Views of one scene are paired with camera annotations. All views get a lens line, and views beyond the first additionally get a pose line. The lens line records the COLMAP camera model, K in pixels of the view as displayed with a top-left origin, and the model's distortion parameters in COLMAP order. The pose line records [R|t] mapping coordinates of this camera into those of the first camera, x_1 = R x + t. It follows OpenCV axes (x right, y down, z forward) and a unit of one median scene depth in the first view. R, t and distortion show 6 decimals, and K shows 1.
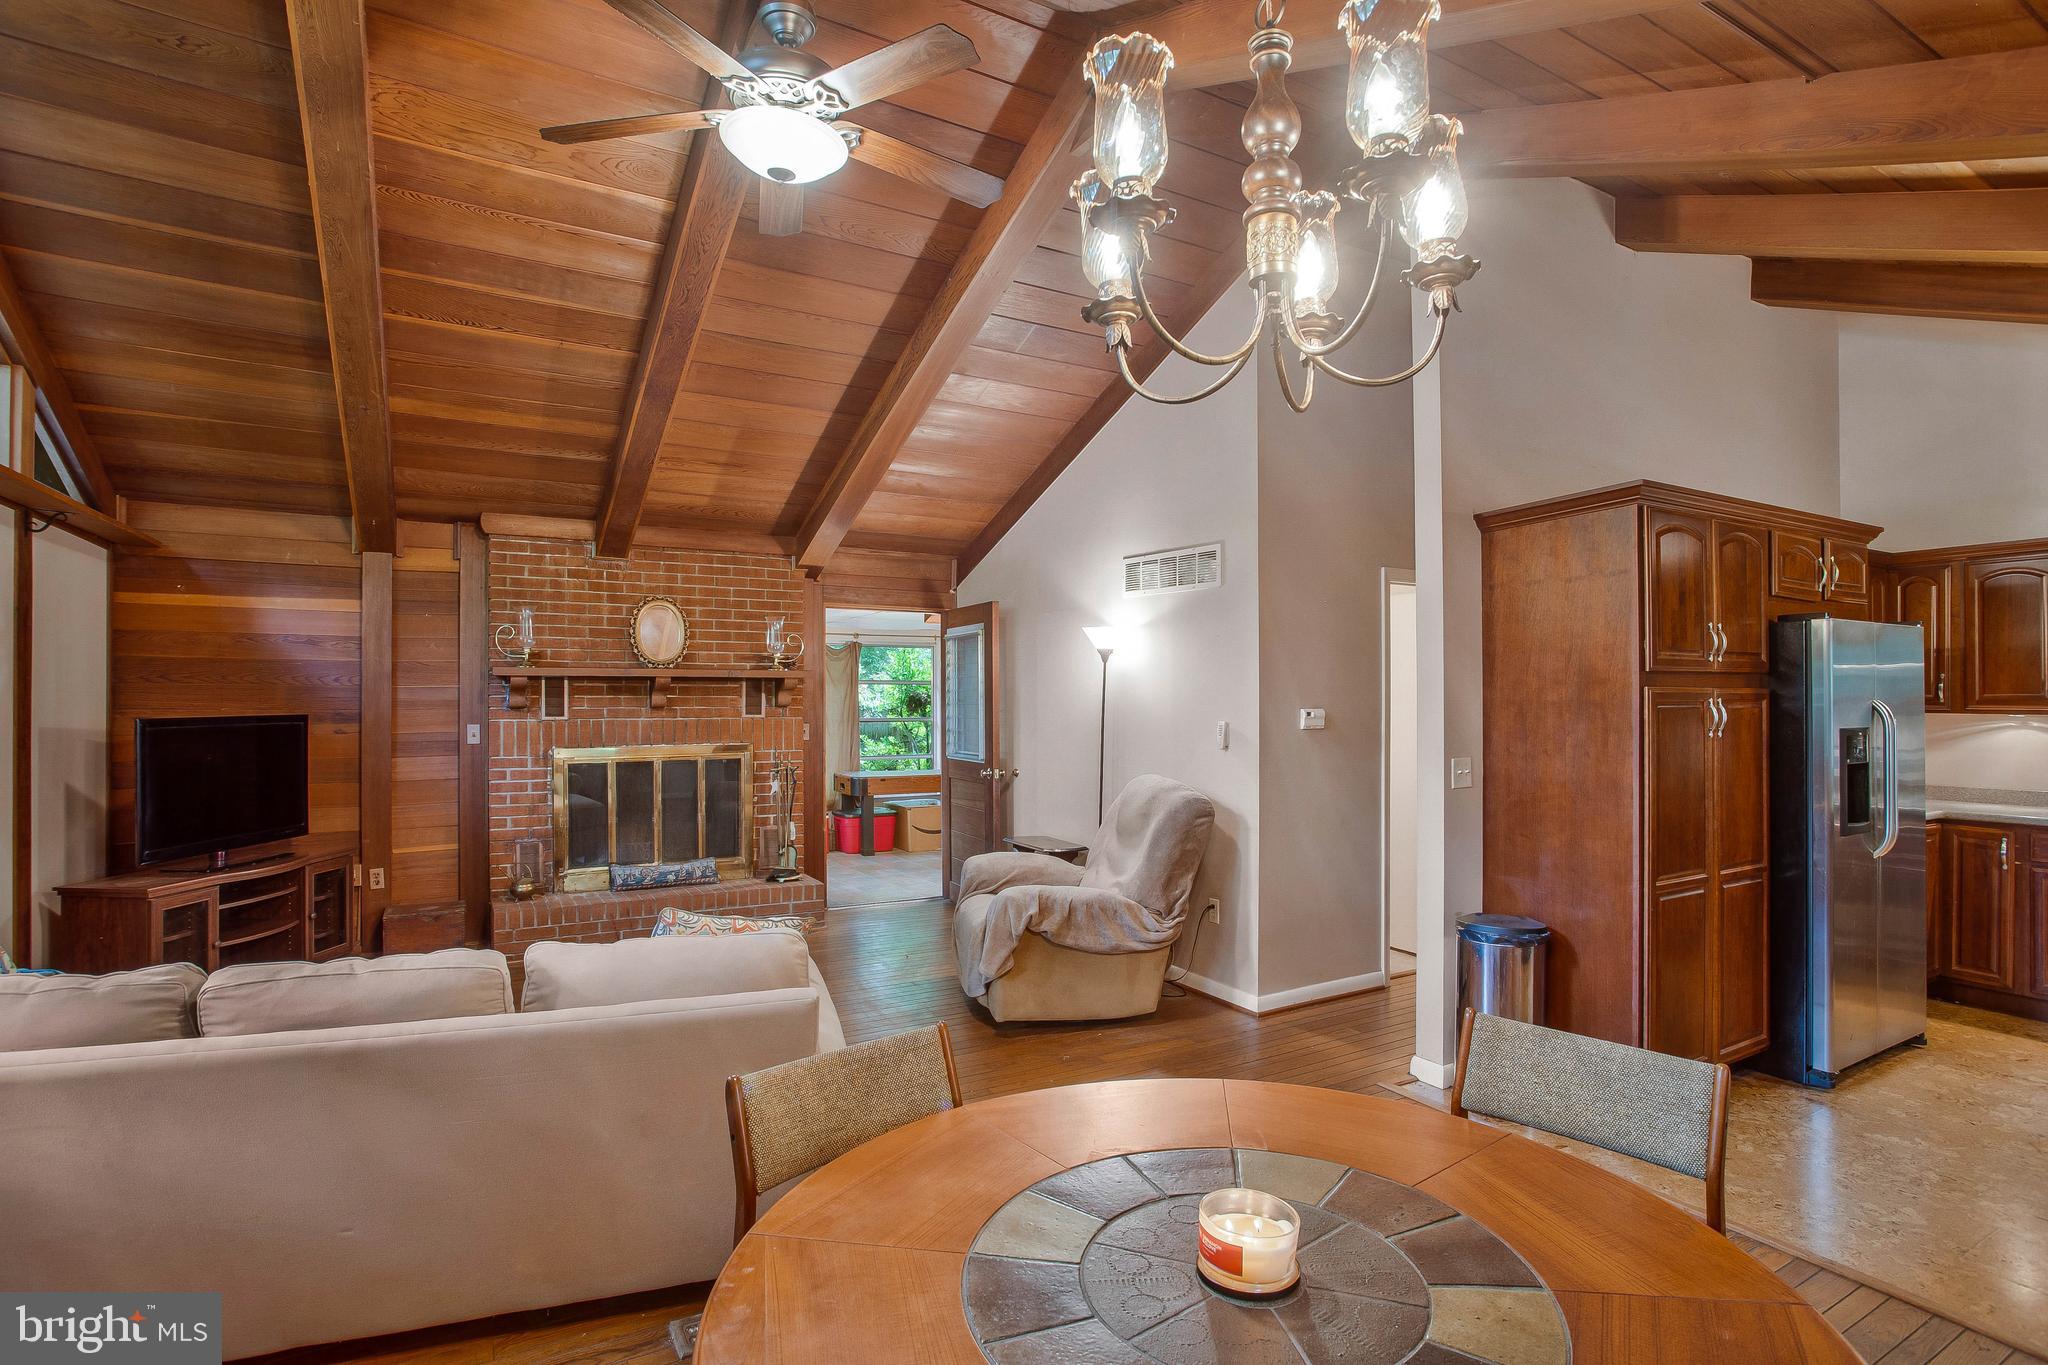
lens RADIAL K [[1021.8, 0, 1023.5], [0, 1021.8, 688.7], [0, 0, 1]] dist [-0.069026, 0.024863]
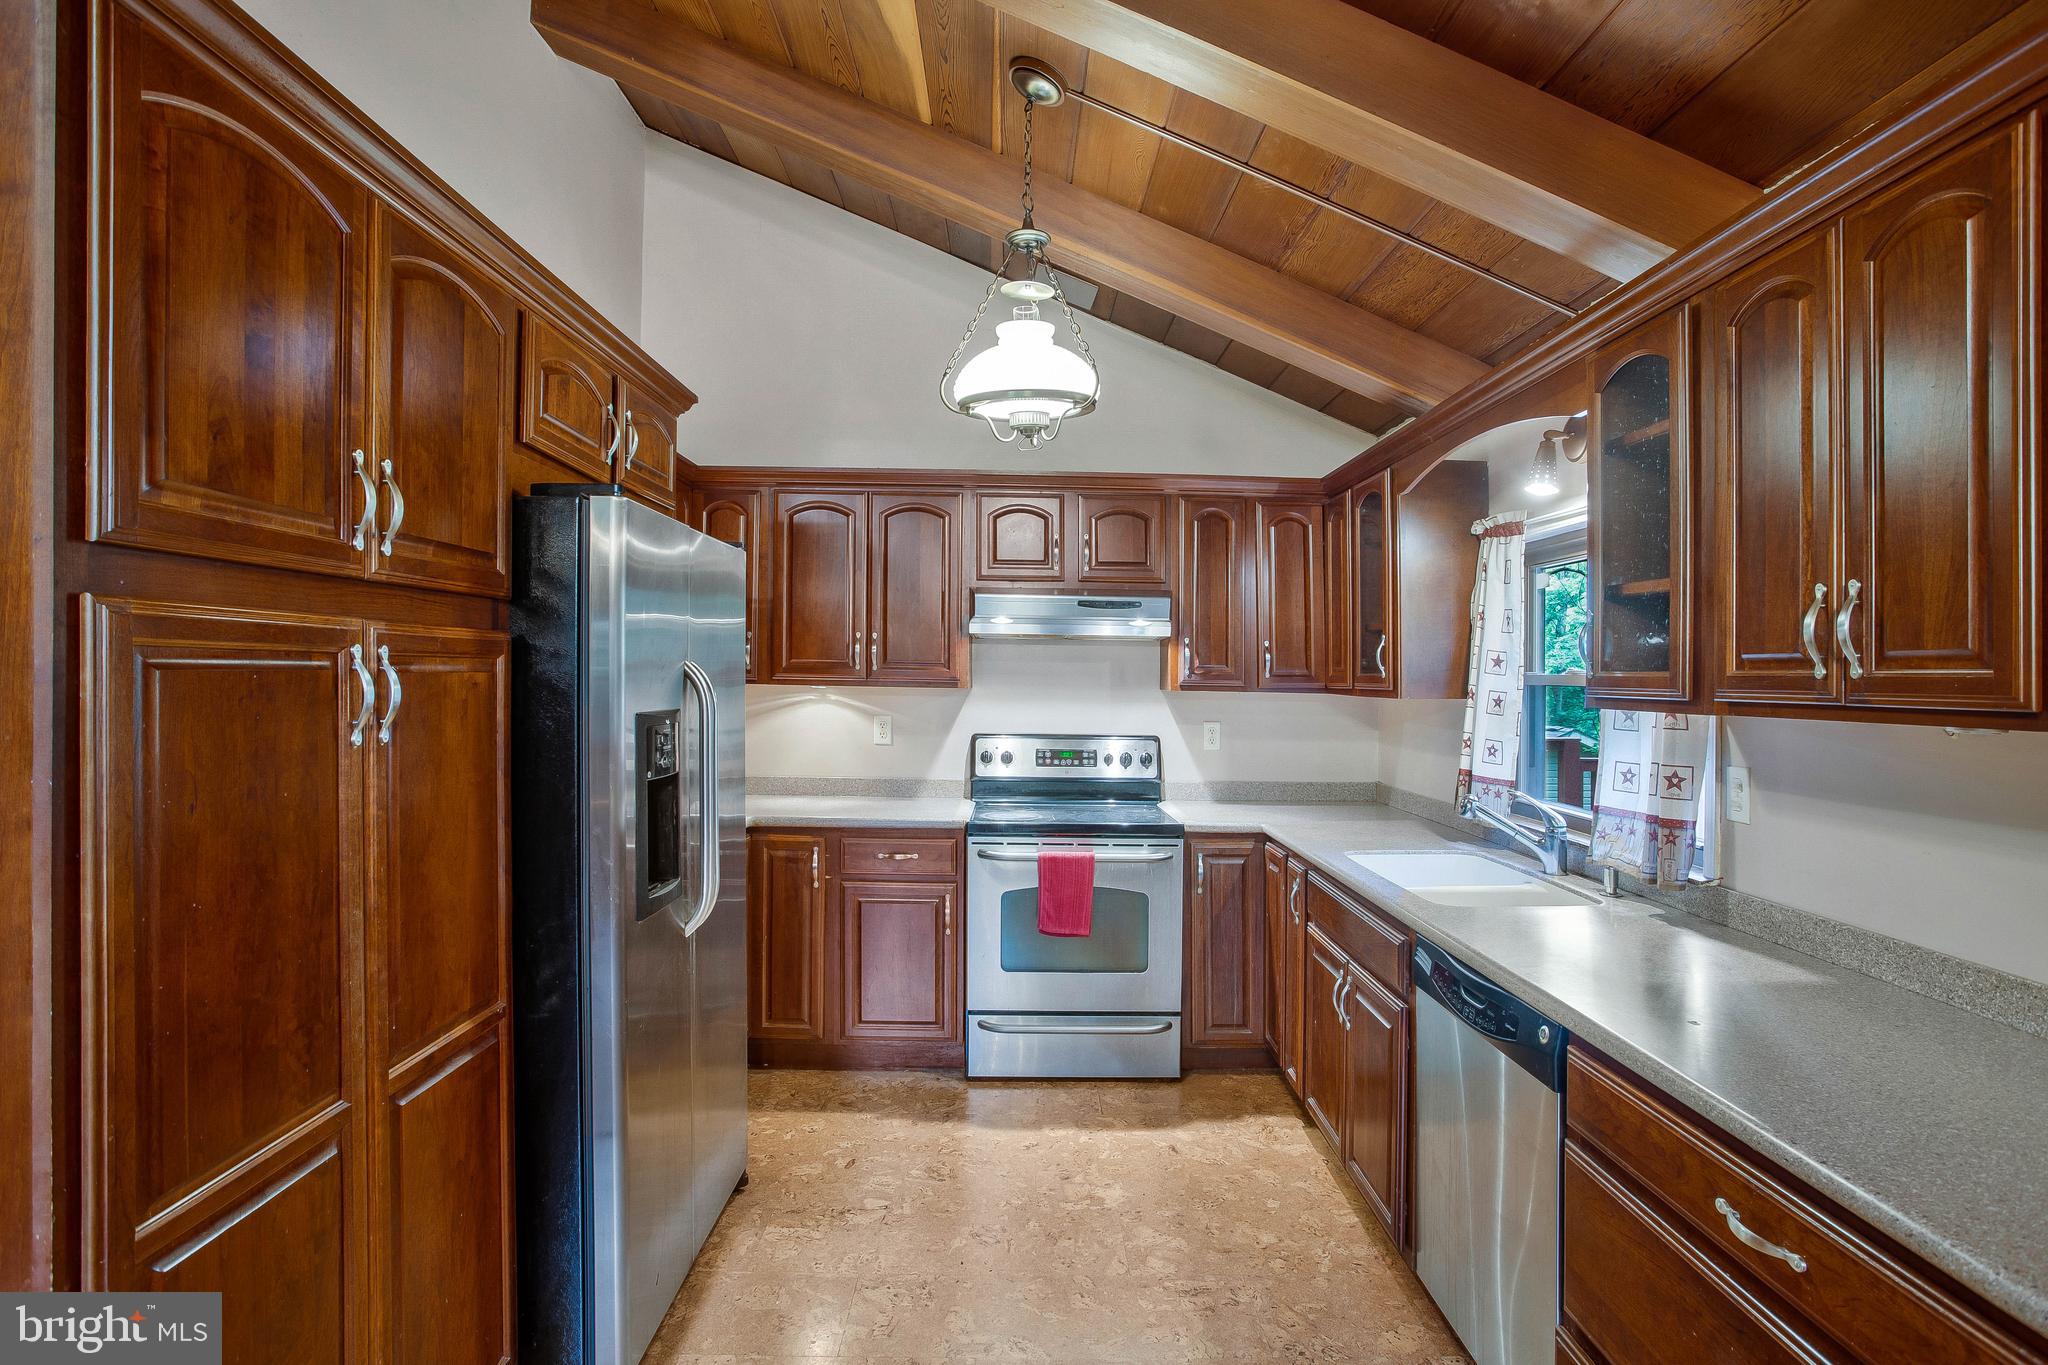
lens RADIAL K [[1046.5, 0, 1055.4], [0, 1046.5, 666.4], [0, 0, 1]] dist [-0.062842, 0.044018]
pose [[0.469241, 0.010720, 0.883005, 0.398494], [-0.015296, 0.999875, -0.004011, 0.012738], [-0.882937, -0.011624, 0.469347, 0.487336]]
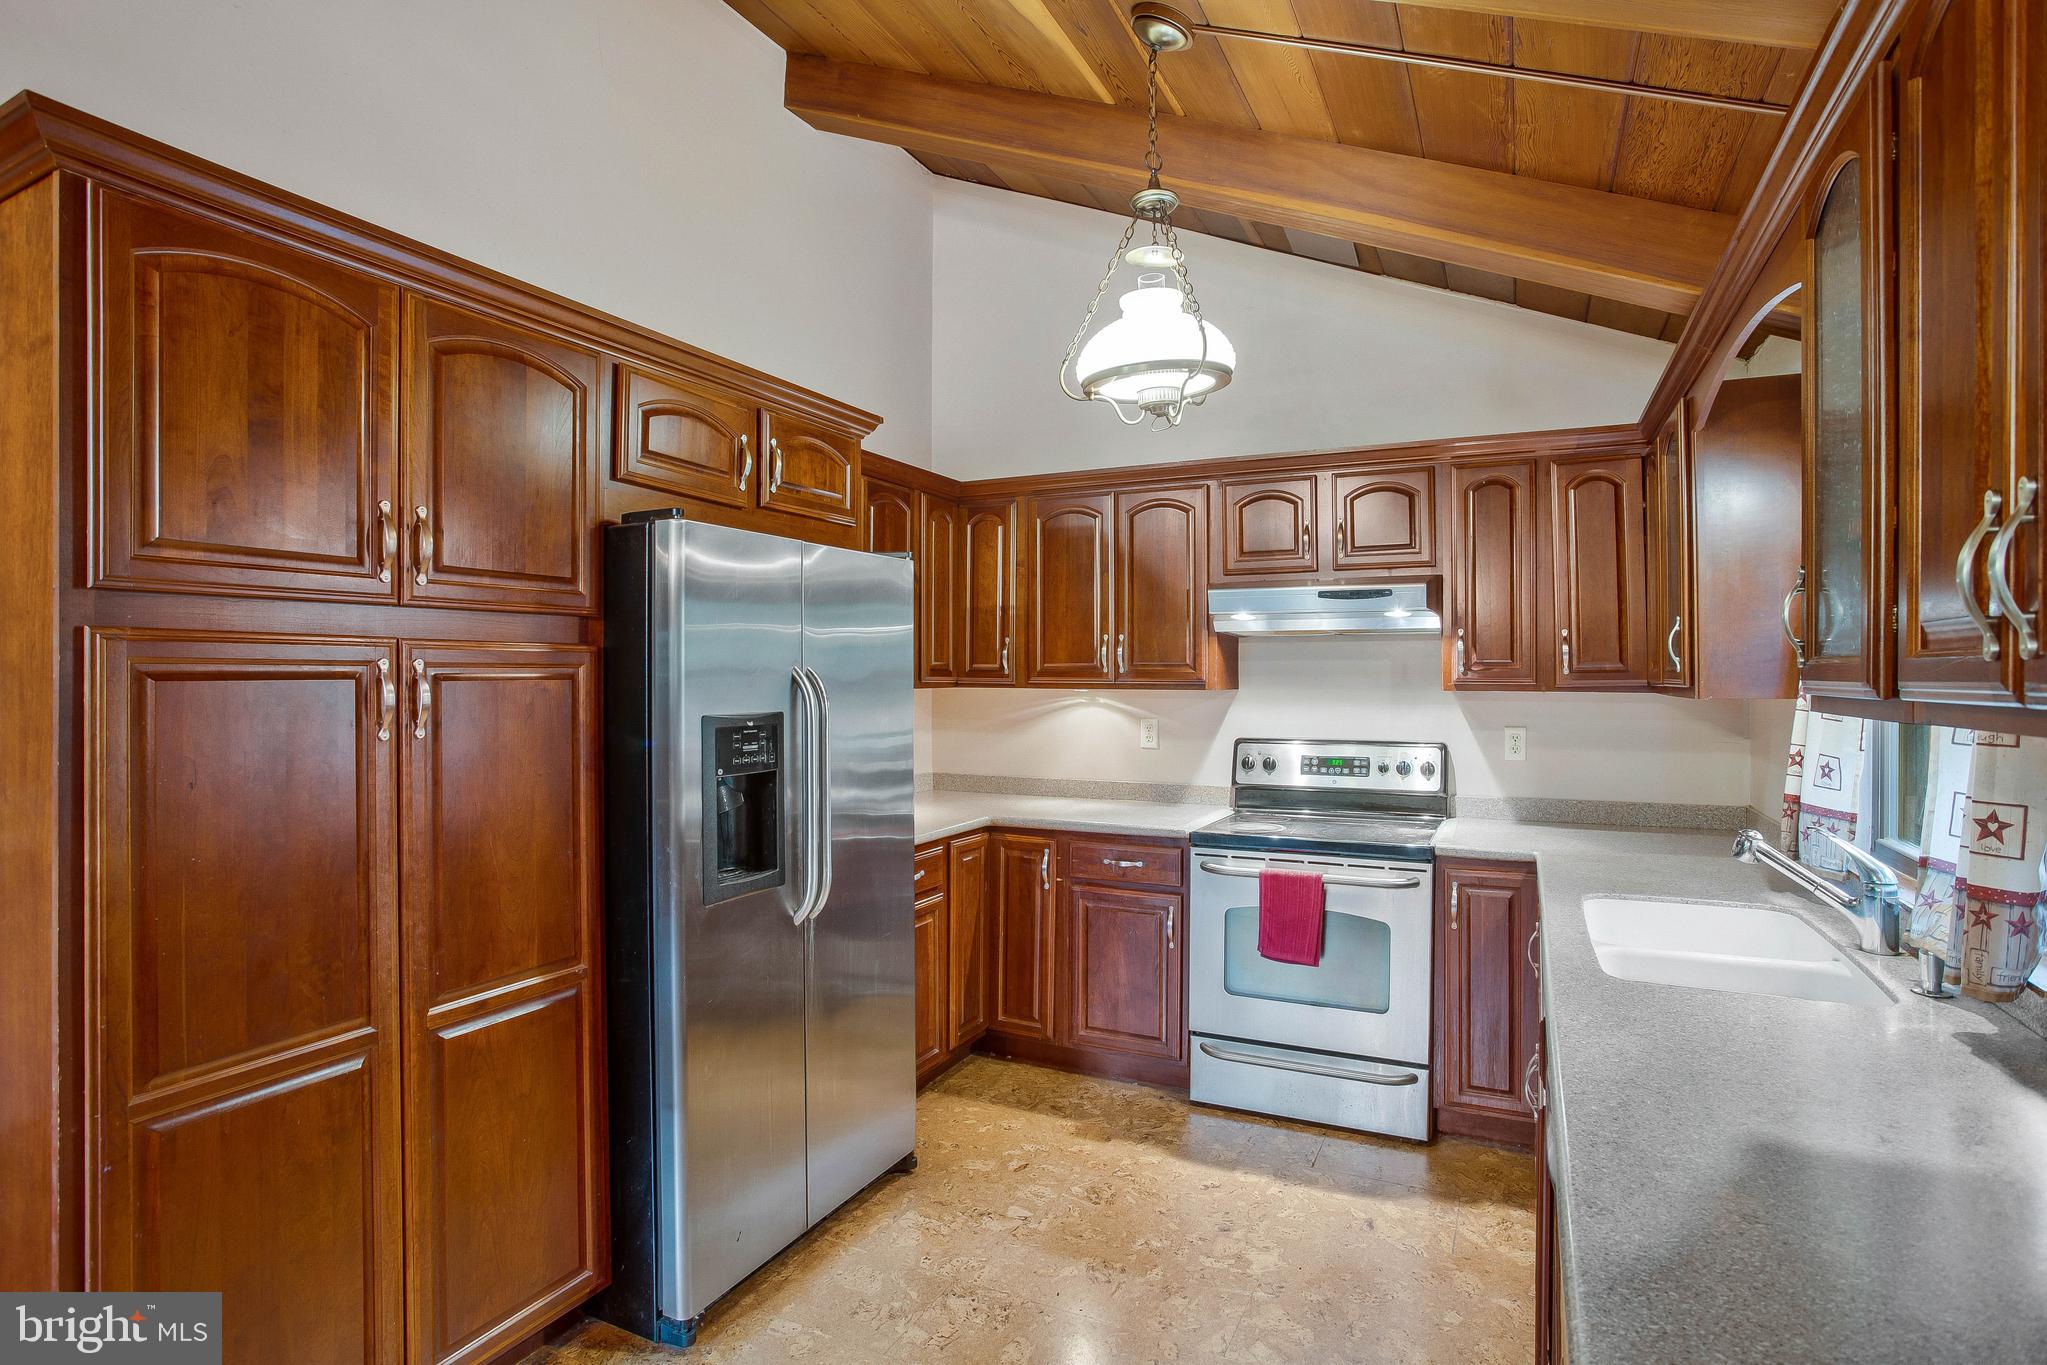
lens RADIAL K [[1040.3, 0, 1052.7], [0, 1040.3, 675.9], [0, 0, 1]] dist [-0.054646, 0.034973]
pose [[0.819068, -0.004409, 0.573679, 0.581845], [0.002053, 0.999987, 0.004754, 0.013250], [-0.573692, -0.002716, 0.819066, 0.347147]]
